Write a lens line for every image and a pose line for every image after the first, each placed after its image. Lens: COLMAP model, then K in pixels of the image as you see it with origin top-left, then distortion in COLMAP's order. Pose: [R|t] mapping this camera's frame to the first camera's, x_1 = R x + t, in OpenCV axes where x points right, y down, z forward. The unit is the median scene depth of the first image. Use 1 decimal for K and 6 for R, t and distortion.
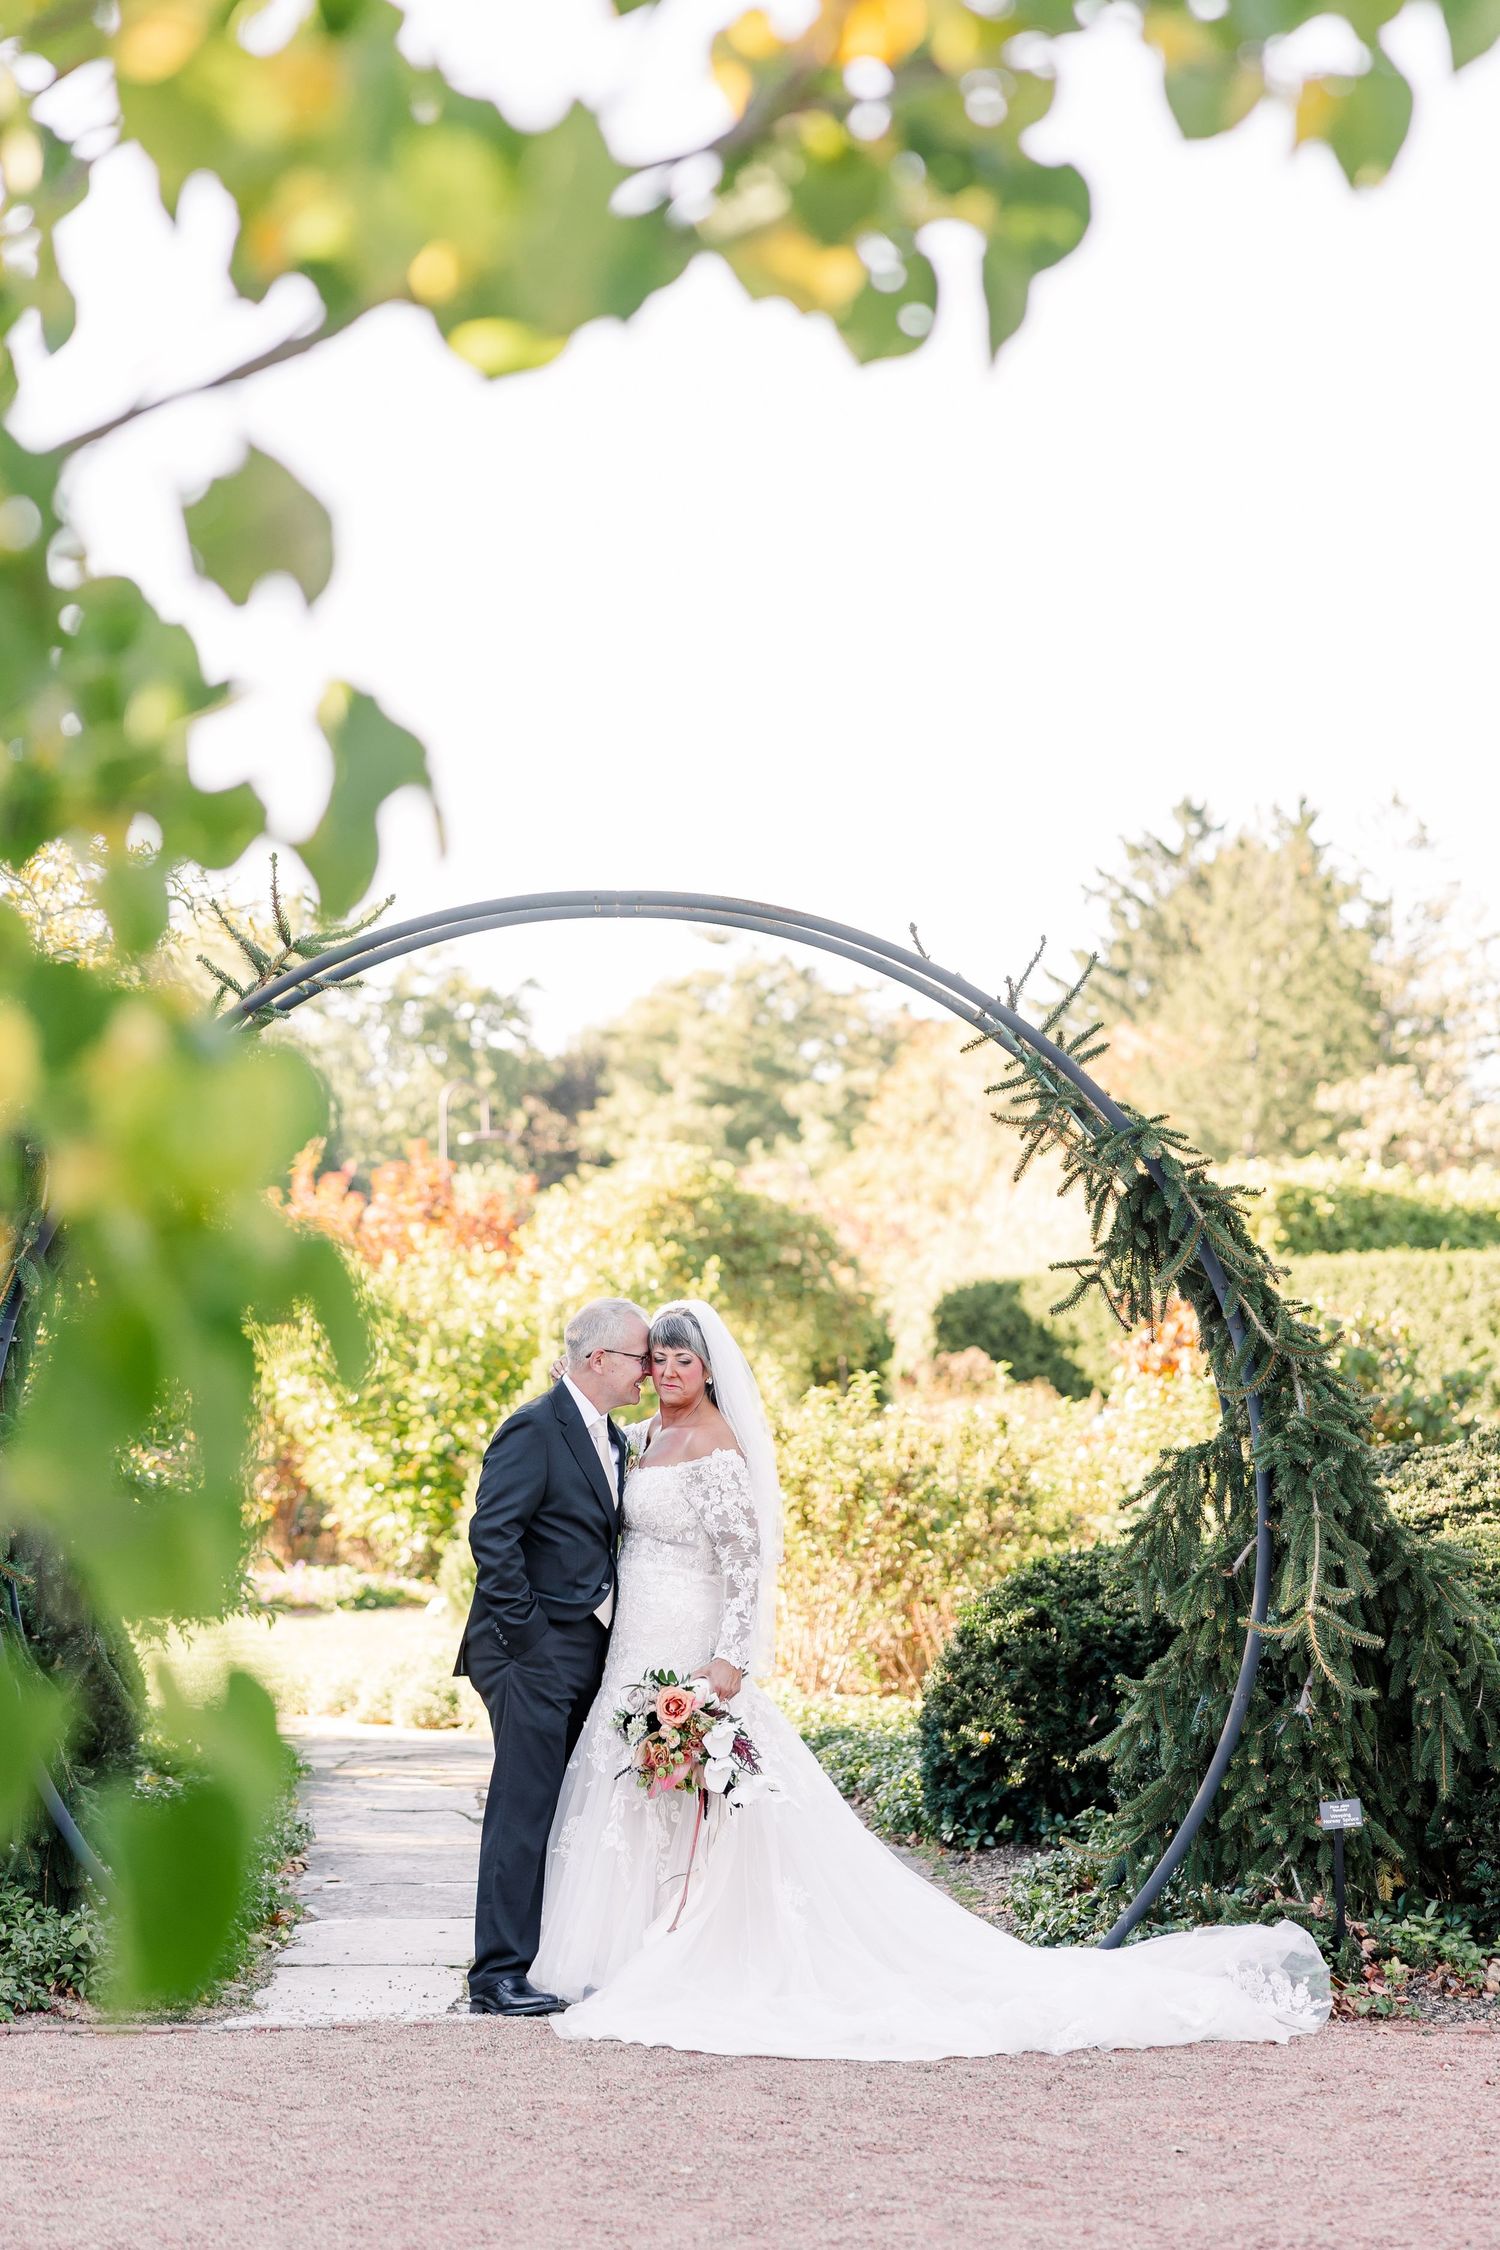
lens RADIAL K [[6271.4, 0, 736.5], [0, 6271.4, 854.7], [0, 0, 1]] dist [0.004936, 0.253378]
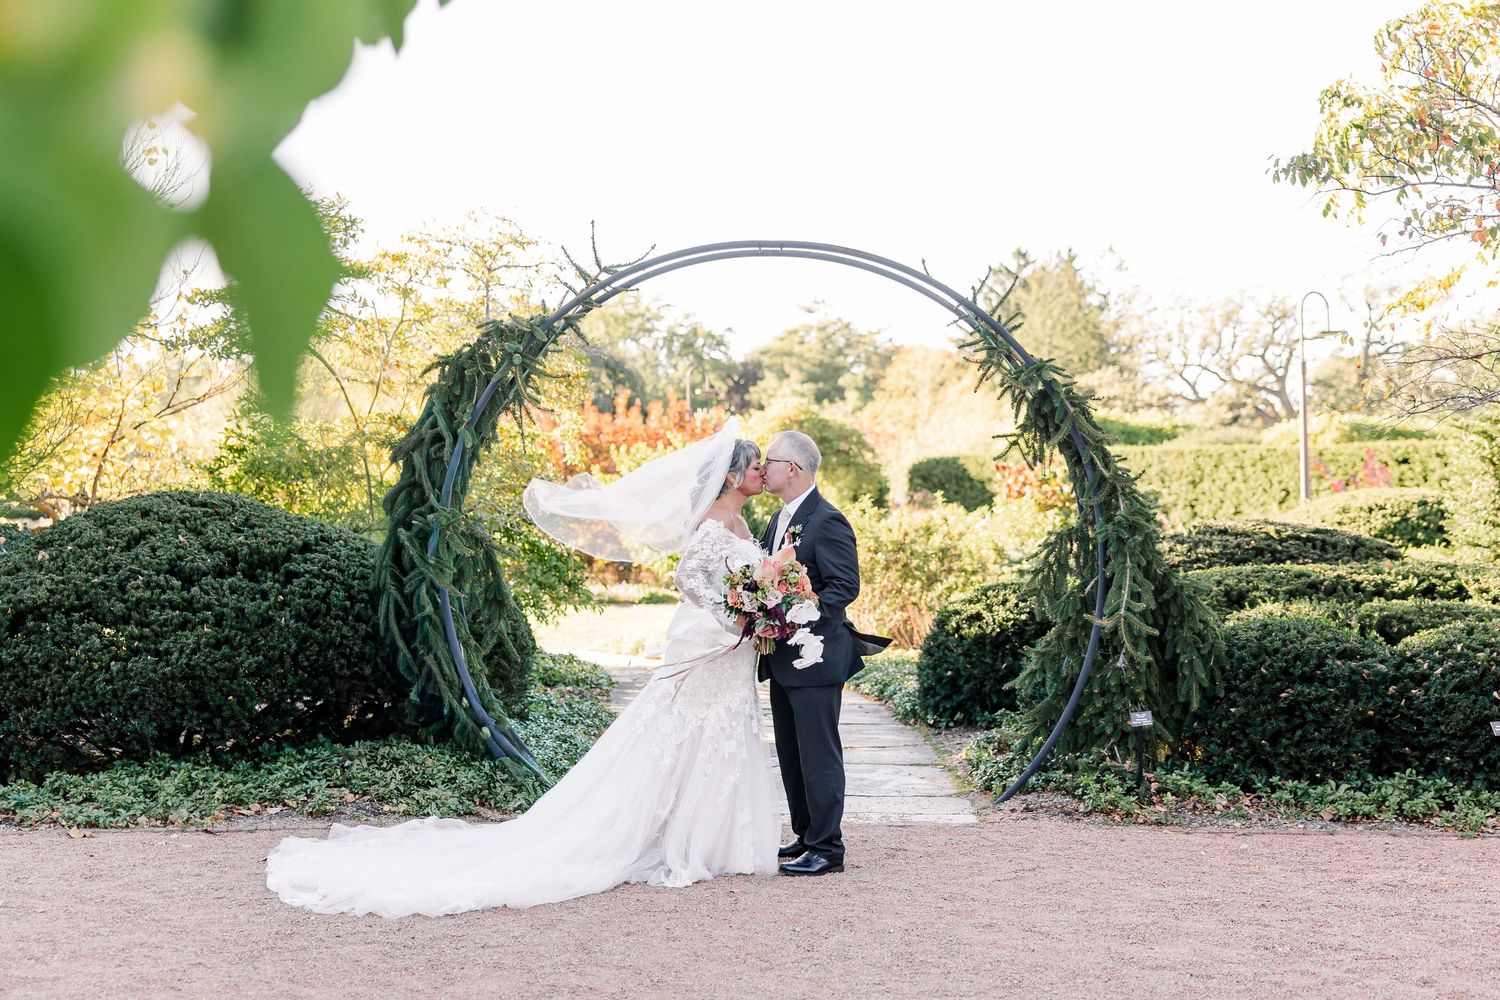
lens RADIAL K [[2272.1, 0, 750.0], [0, 2272.1, 500.0], [0, 0, 1]] dist [0.012452, -0.048529]
pose [[0.999680, 0.006145, -0.024529, -0.007508], [-0.004211, 0.996935, 0.078123, 0.030303], [0.024933, -0.077995, 0.996642, 0.293519]]
